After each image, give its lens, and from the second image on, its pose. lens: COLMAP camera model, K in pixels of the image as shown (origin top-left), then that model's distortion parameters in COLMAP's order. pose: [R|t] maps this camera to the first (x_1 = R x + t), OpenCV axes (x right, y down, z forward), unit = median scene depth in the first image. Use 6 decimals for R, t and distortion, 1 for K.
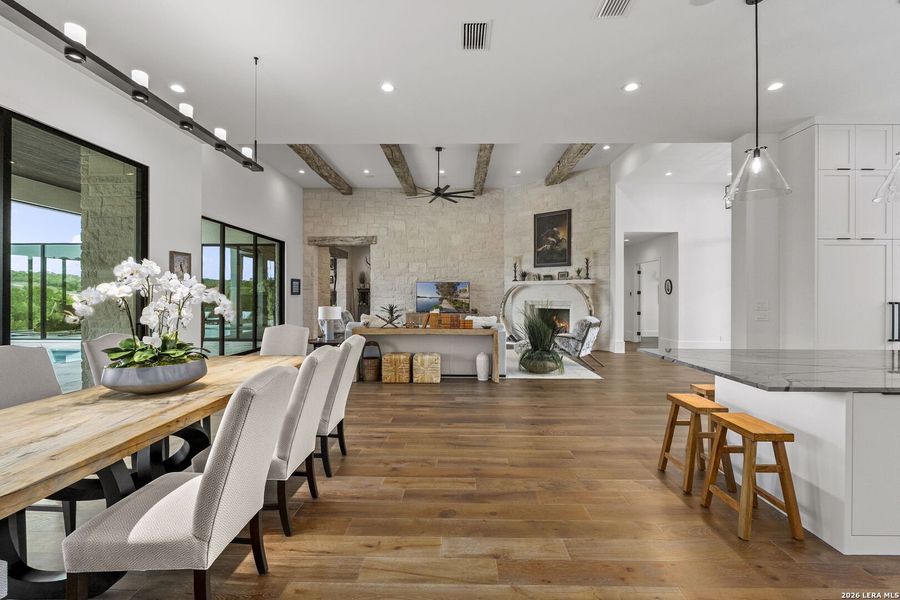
lens RADIAL K [[399.2, 0, 451.2], [0, 399.2, 287.0], [0, 0, 1]] dist [-0.003816, -0.000365]
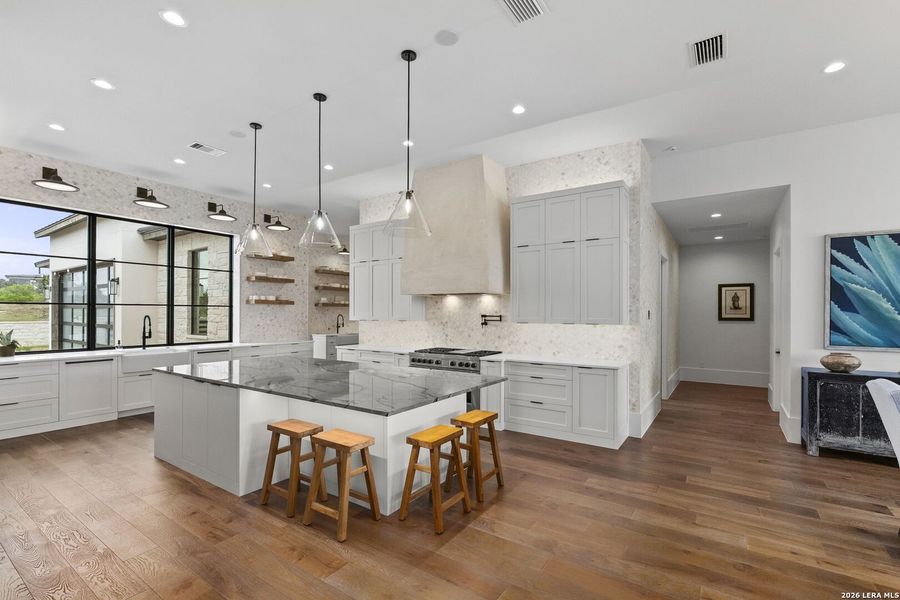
lens RADIAL K [[402.0, 0, 454.5], [0, 402.0, 309.3], [0, 0, 1]] dist [-0.004910, -0.000216]
pose [[-0.840403, -0.002993, 0.541954, 0.011878], [-0.018567, 0.999557, -0.023271, 0.002040], [-0.541645, -0.029620, -0.840086, 0.472245]]
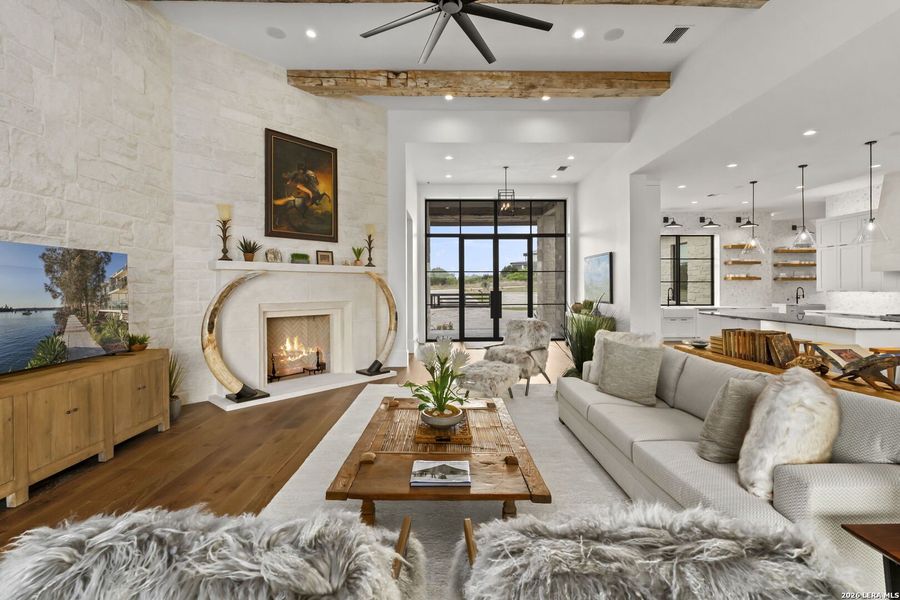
lens RADIAL K [[399.2, 0, 451.2], [0, 399.2, 287.0], [0, 0, 1]] dist [-0.003816, -0.000365]
pose [[-0.034190, -0.005691, 0.999399, -0.301085], [-0.017795, 0.999829, 0.005085, 0.008034], [-0.999257, -0.017611, -0.034286, 0.811714]]
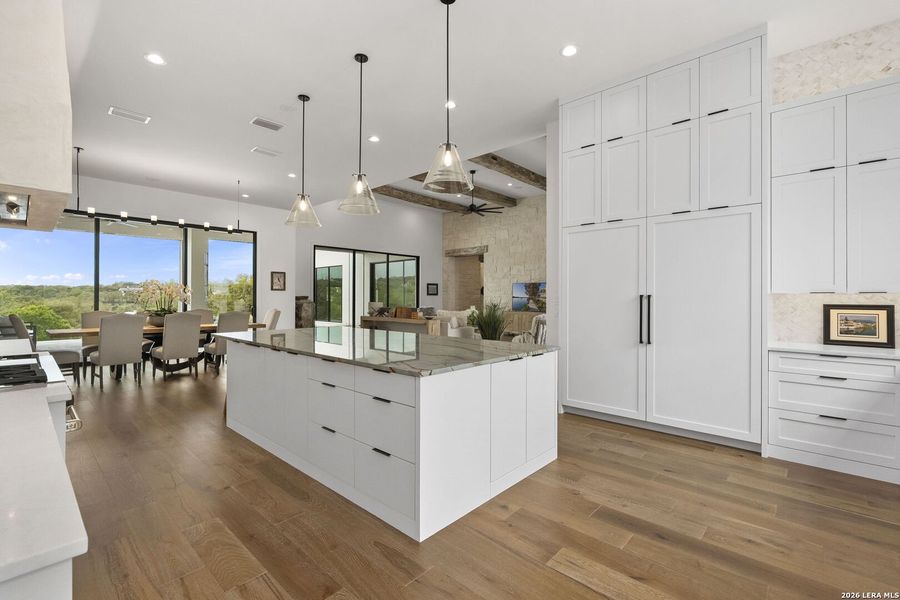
lens RADIAL K [[402.2, 0, 450.6], [0, 402.2, 296.4], [0, 0, 1]] dist [-0.001849, -0.000258]
pose [[0.745074, -0.005262, -0.666961, 0.573169], [0.014976, 0.999849, 0.008841, 0.012349], [0.666814, -0.016576, 0.745040, 0.048005]]
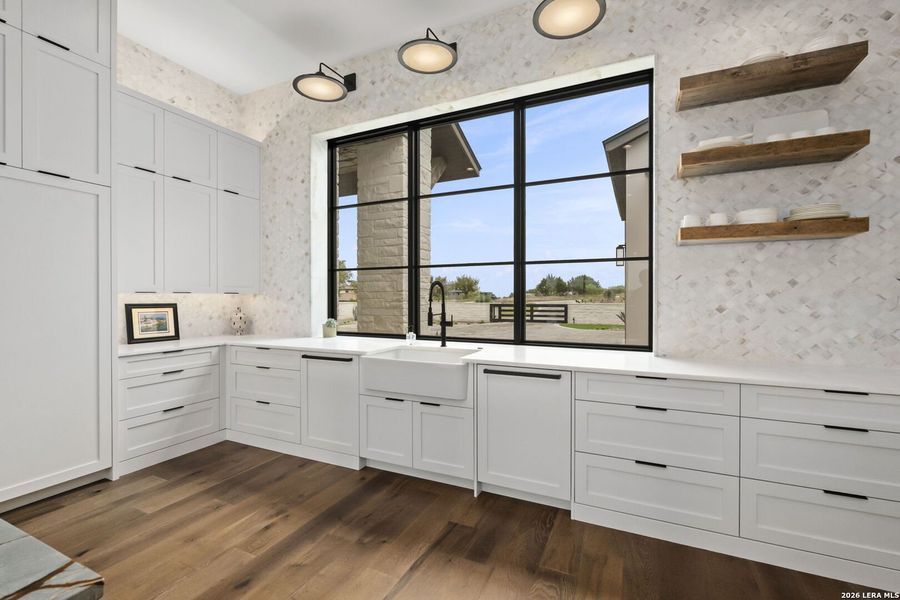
lens RADIAL K [[396.8, 0, 452.9], [0, 396.8, 299.4], [0, 0, 1]] dist [-0.001859, -0.000328]
pose [[0.405534, -0.008221, 0.914043, 0.407823], [-0.016125, 0.999740, 0.016146, 0.013148], [-0.913938, -0.021287, 0.405296, 0.119672]]
